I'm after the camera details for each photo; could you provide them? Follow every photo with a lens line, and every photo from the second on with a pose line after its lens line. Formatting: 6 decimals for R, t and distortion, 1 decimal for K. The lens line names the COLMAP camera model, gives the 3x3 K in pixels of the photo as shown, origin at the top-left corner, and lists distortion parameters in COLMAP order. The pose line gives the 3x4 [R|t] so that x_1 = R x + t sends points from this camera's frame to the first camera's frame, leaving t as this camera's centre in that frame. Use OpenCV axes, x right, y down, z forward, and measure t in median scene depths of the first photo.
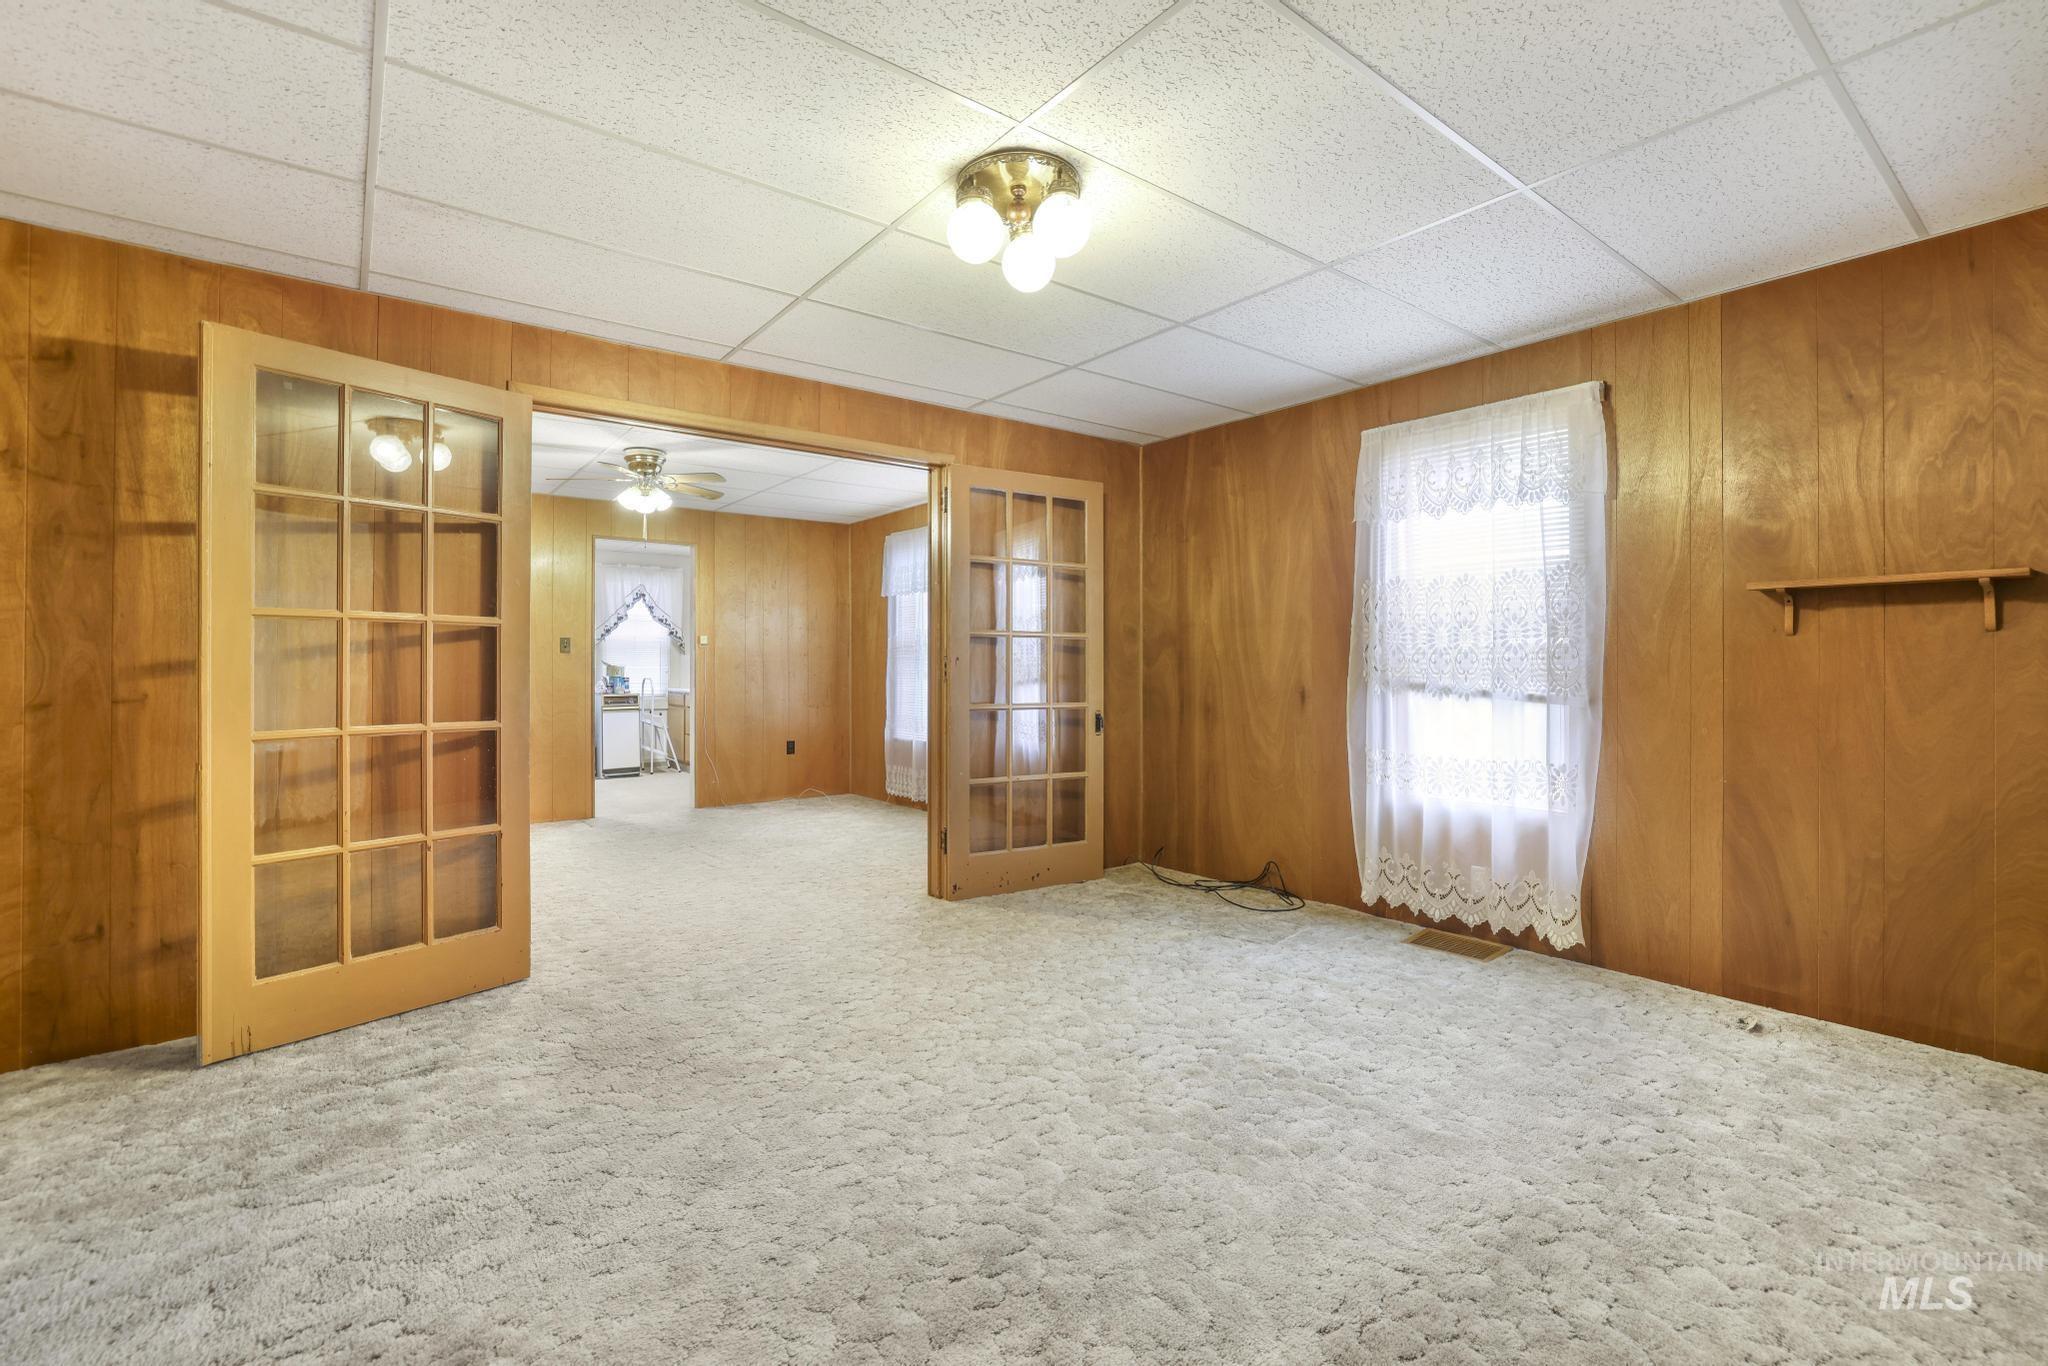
lens RADIAL K [[907.0, 0, 1010.8], [0, 907.0, 671.8], [0, 0, 1]] dist [-0.050699, 0.018531]
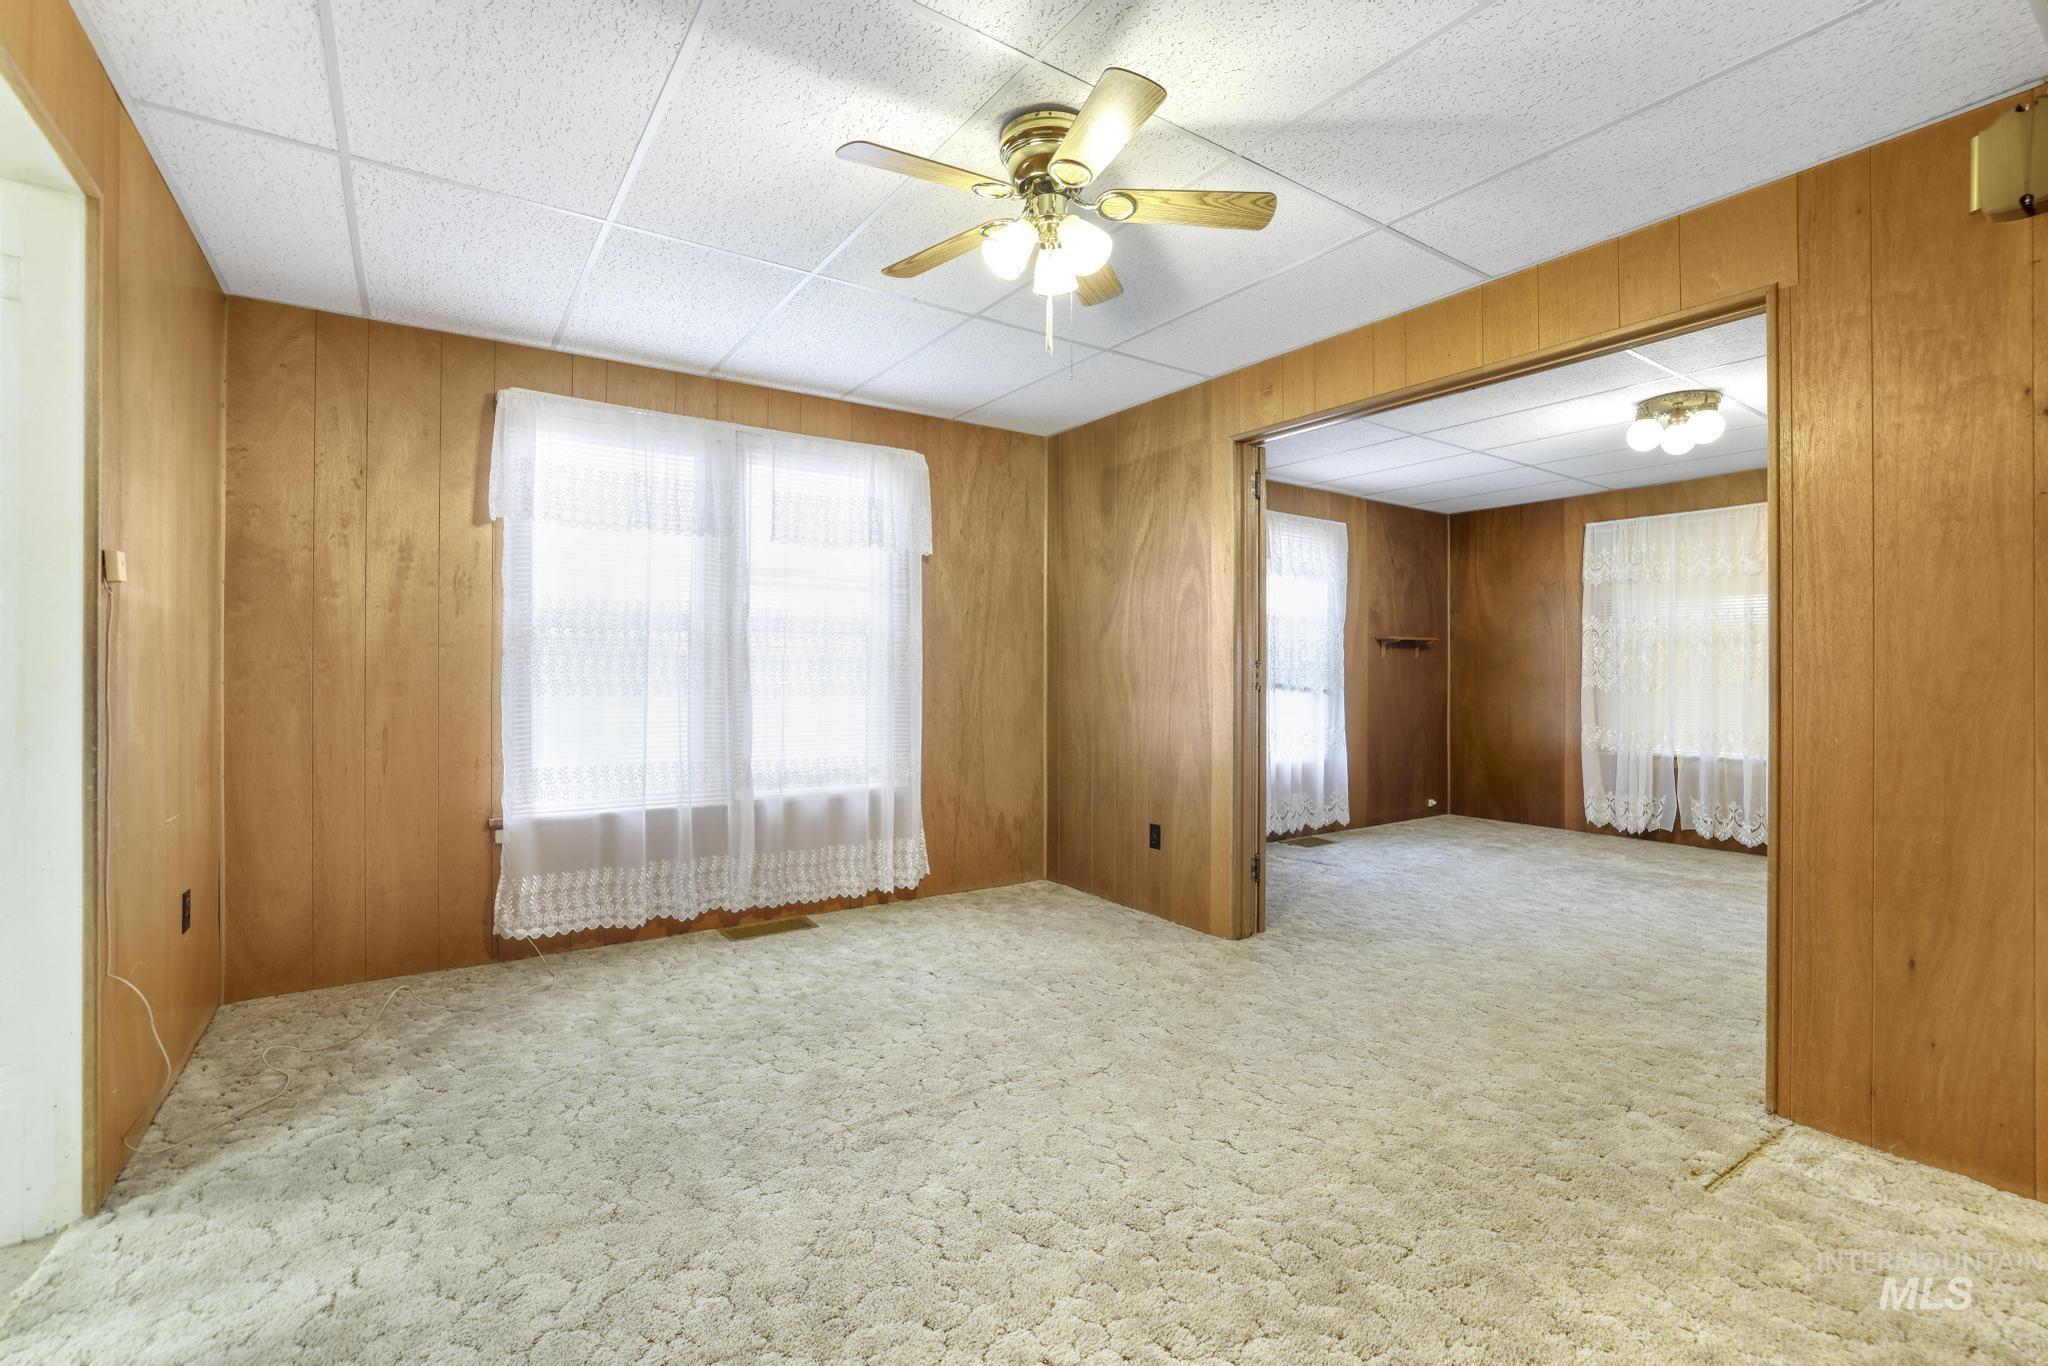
lens RADIAL K [[907.0, 0, 1010.8], [0, 907.0, 671.8], [0, 0, 1]] dist [-0.050699, 0.018531]
pose [[0.055481, 0.013185, 0.998373, -0.930011], [0.009269, 0.999863, -0.013719, 0.007909], [-0.998417, 0.010016, 0.055351, 1.146587]]
